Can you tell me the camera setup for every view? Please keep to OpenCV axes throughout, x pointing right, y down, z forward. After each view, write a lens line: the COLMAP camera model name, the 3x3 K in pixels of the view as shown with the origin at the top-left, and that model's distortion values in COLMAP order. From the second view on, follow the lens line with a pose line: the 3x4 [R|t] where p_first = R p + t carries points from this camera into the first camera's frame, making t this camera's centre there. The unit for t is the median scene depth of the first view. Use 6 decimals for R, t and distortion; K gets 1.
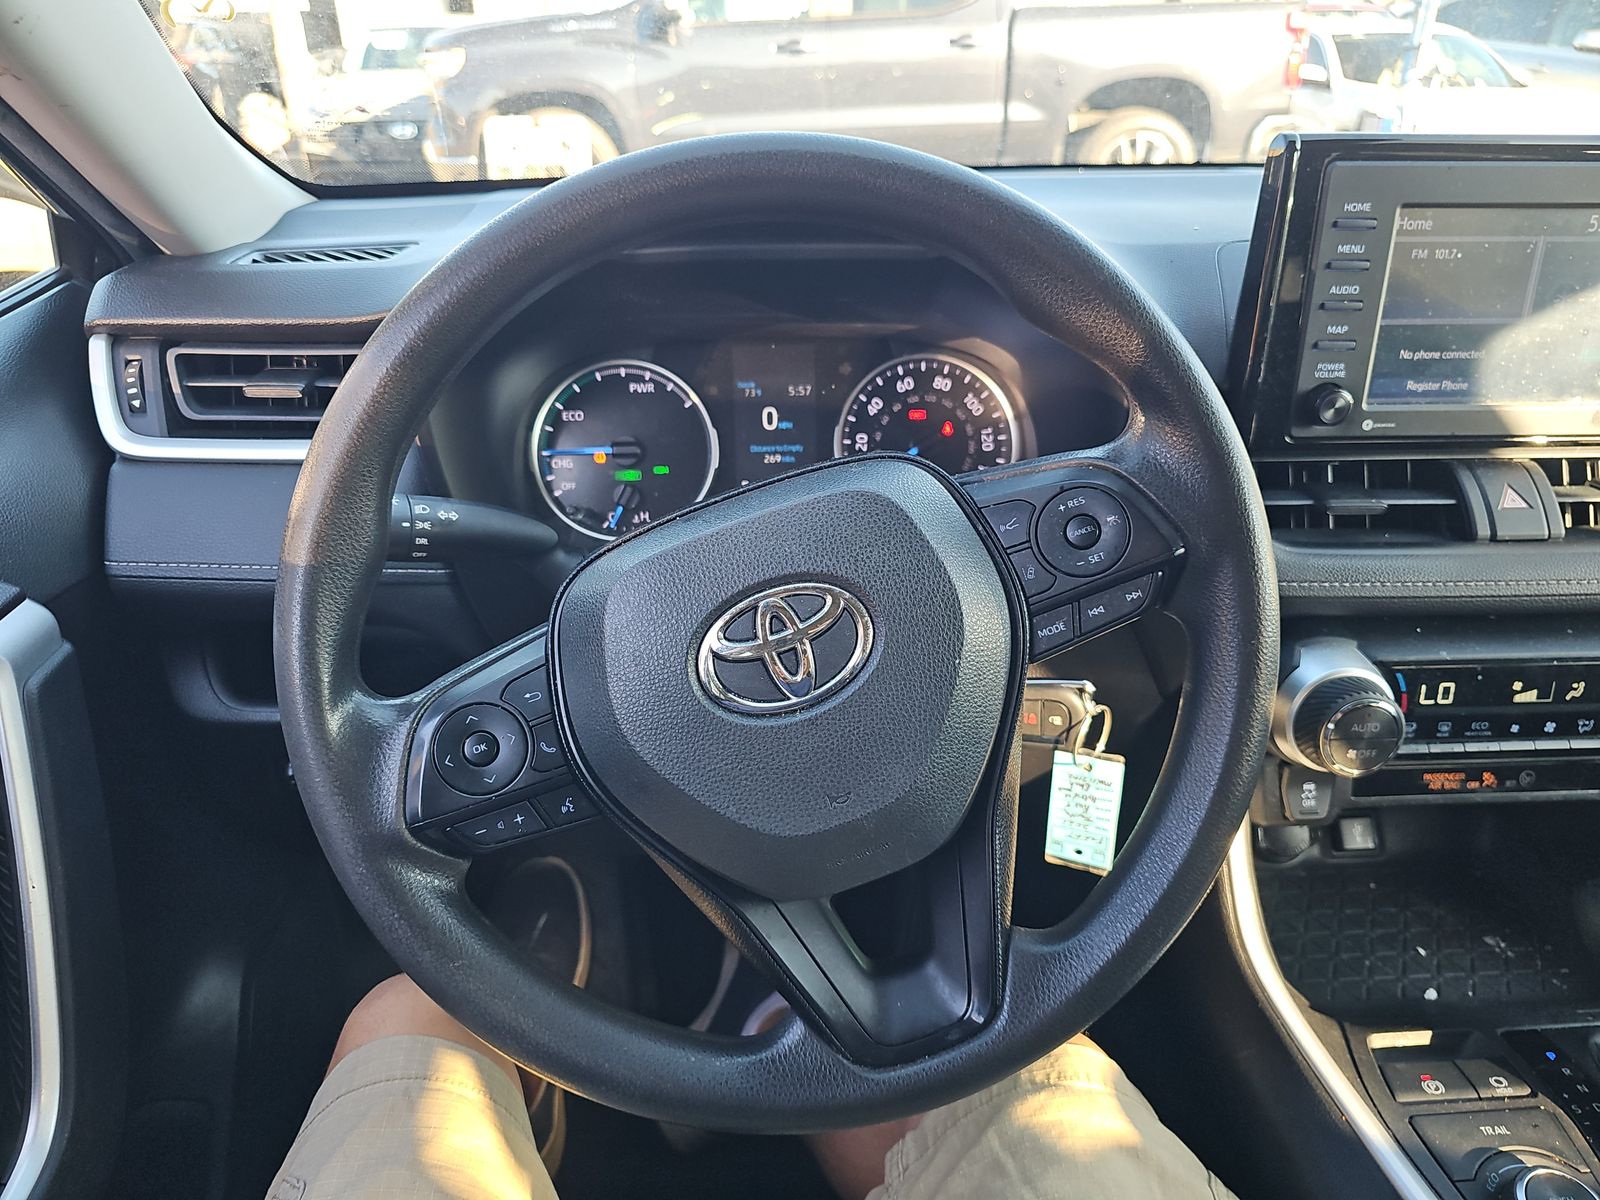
lens RADIAL K [[1068.0, 0, 810.6], [0, 1068.0, 627.8], [0, 0, 1]] dist [0.042079, -0.039420]
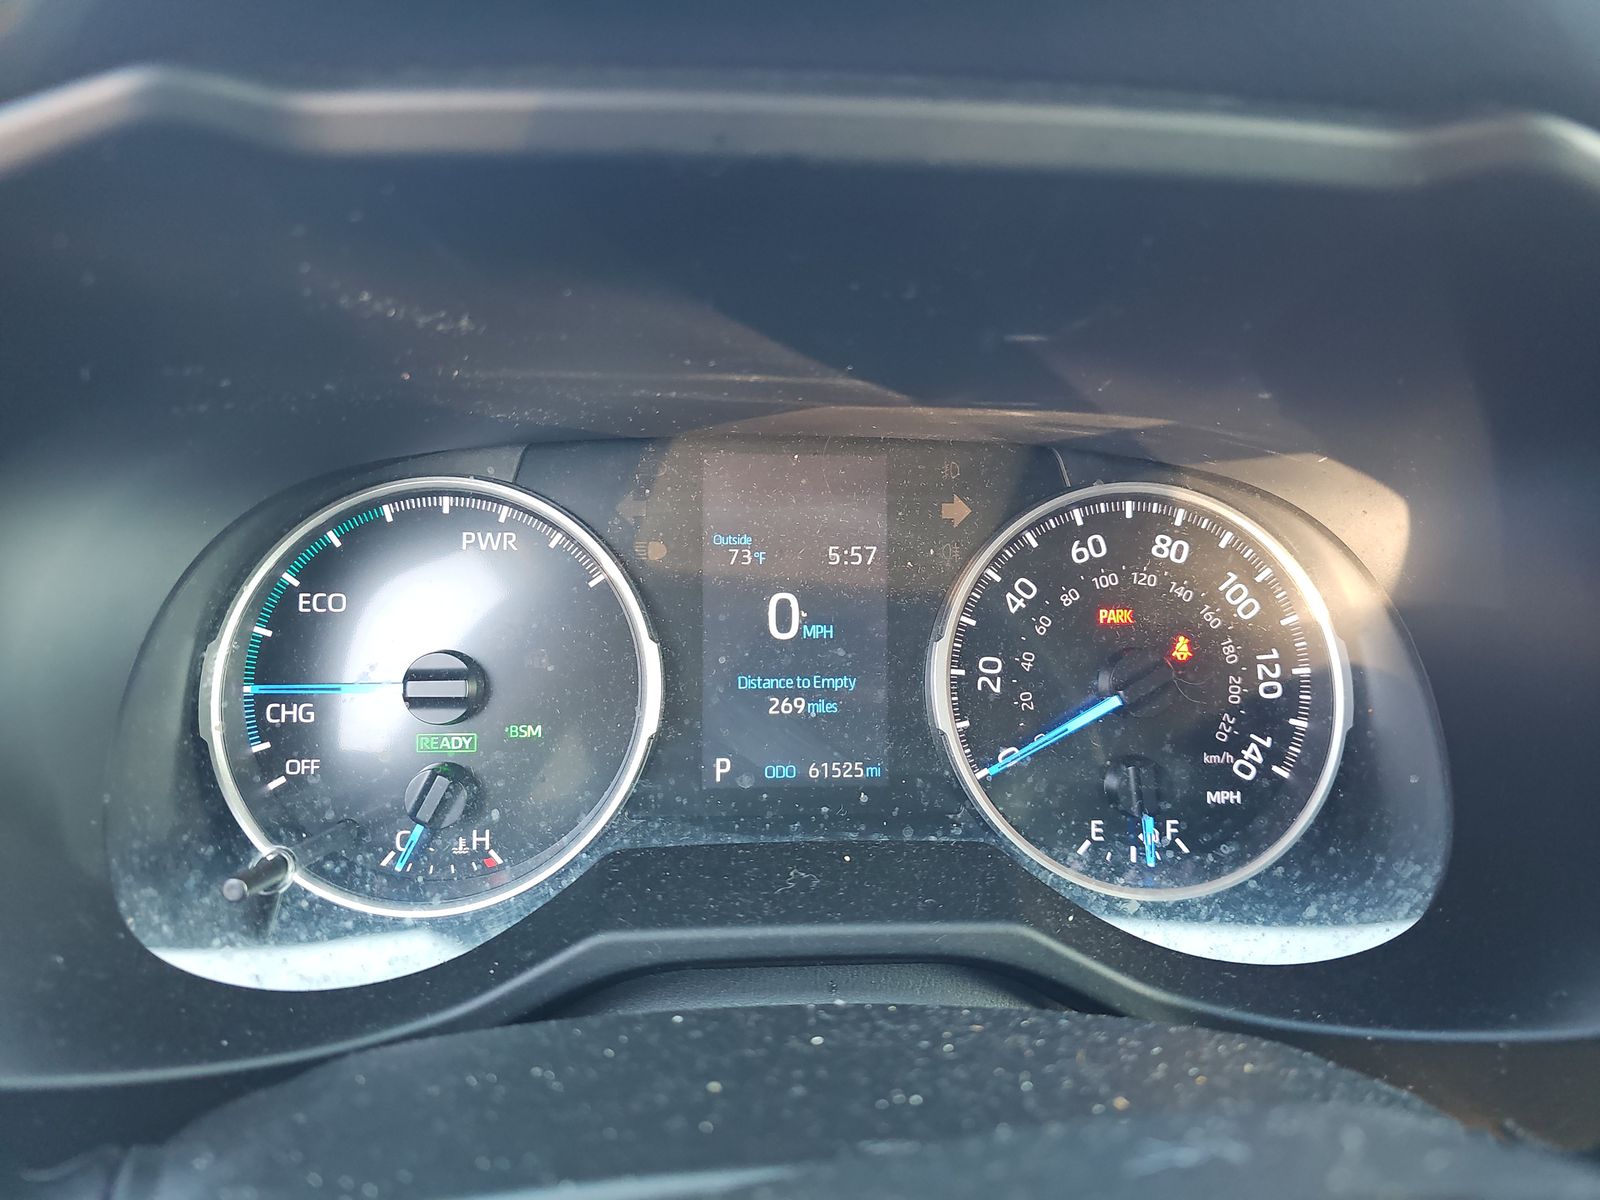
lens RADIAL K [[1068.0, 0, 830.9], [0, 1068.0, 639.0], [0, 0, 1]] dist [0.042079, -0.039420]
pose [[0.998954, 0.021458, 0.040367, -0.038869], [-0.017868, 0.996023, -0.087284, -0.159753], [-0.042080, 0.086472, 0.995365, 0.605111]]
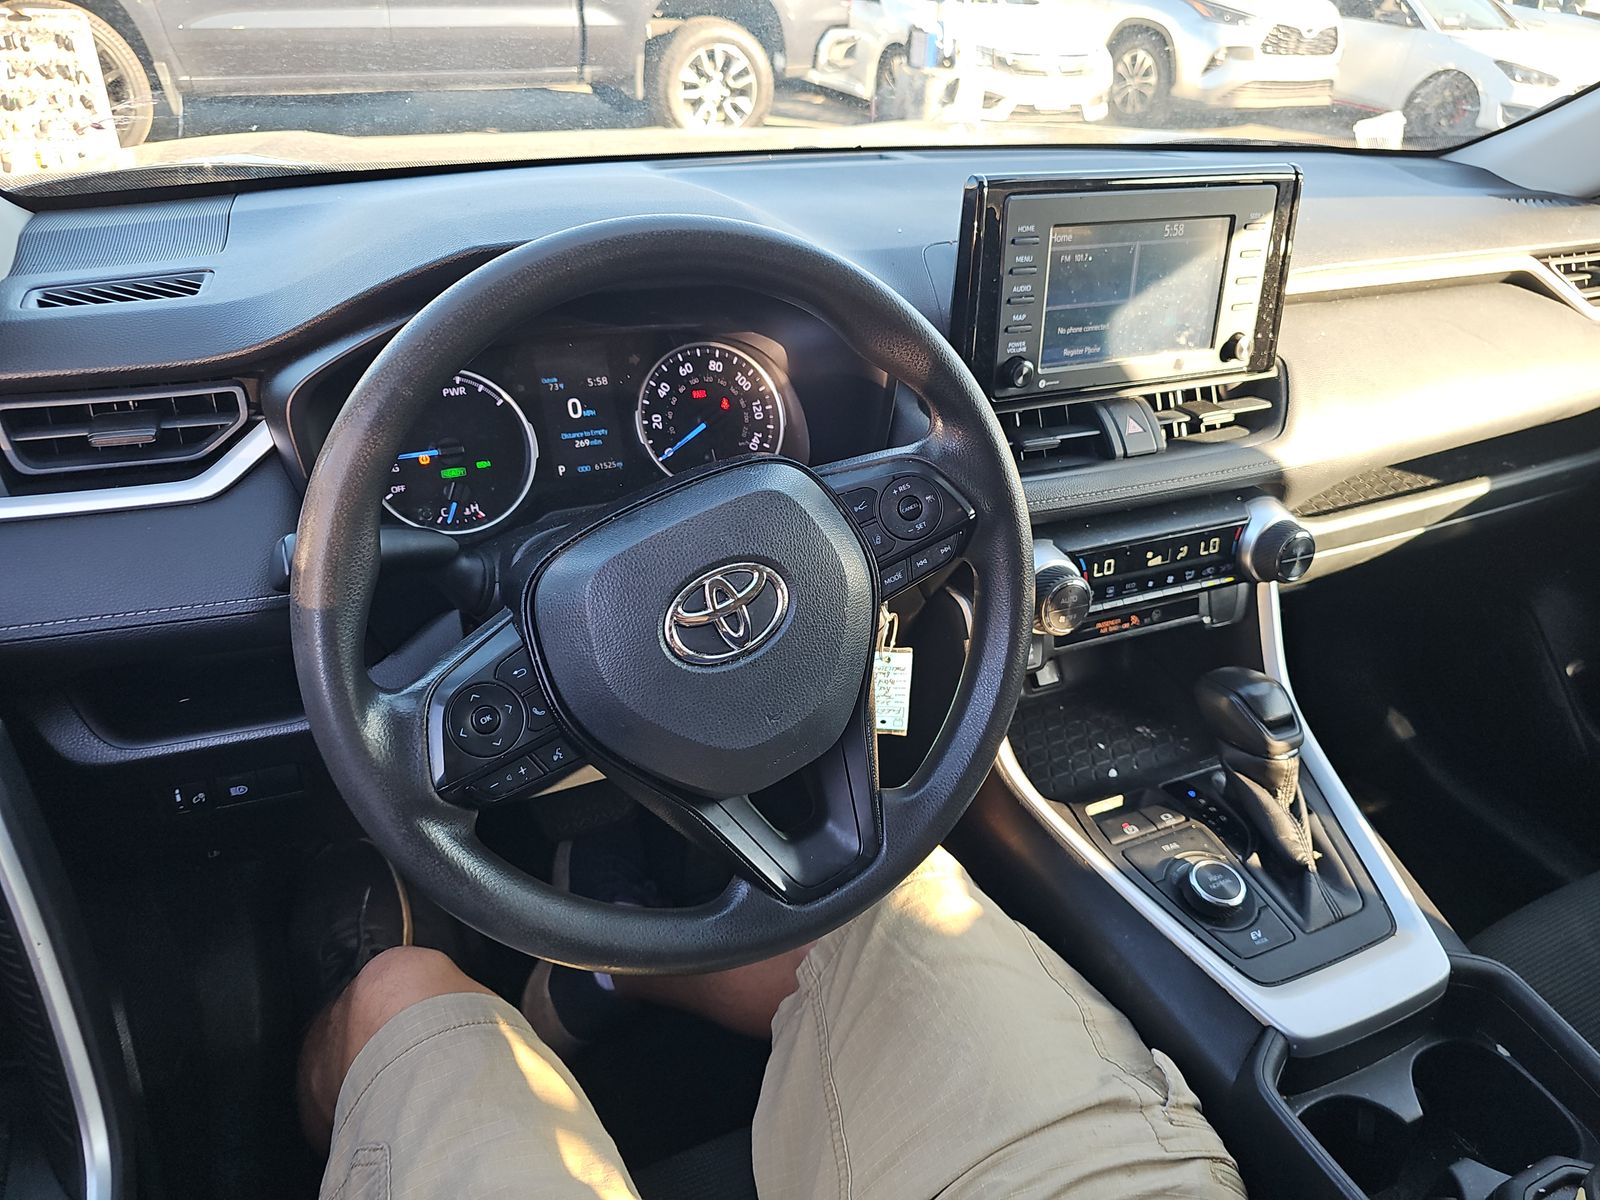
lens RADIAL K [[1068.0, 0, 816.1], [0, 1068.0, 641.5], [0, 0, 1]] dist [0.042079, -0.039420]
pose [[0.929110, -0.166862, 0.330016, -0.234750], [0.133790, 0.983635, 0.120678, -0.059049], [-0.344752, -0.067970, 0.936230, -0.190260]]
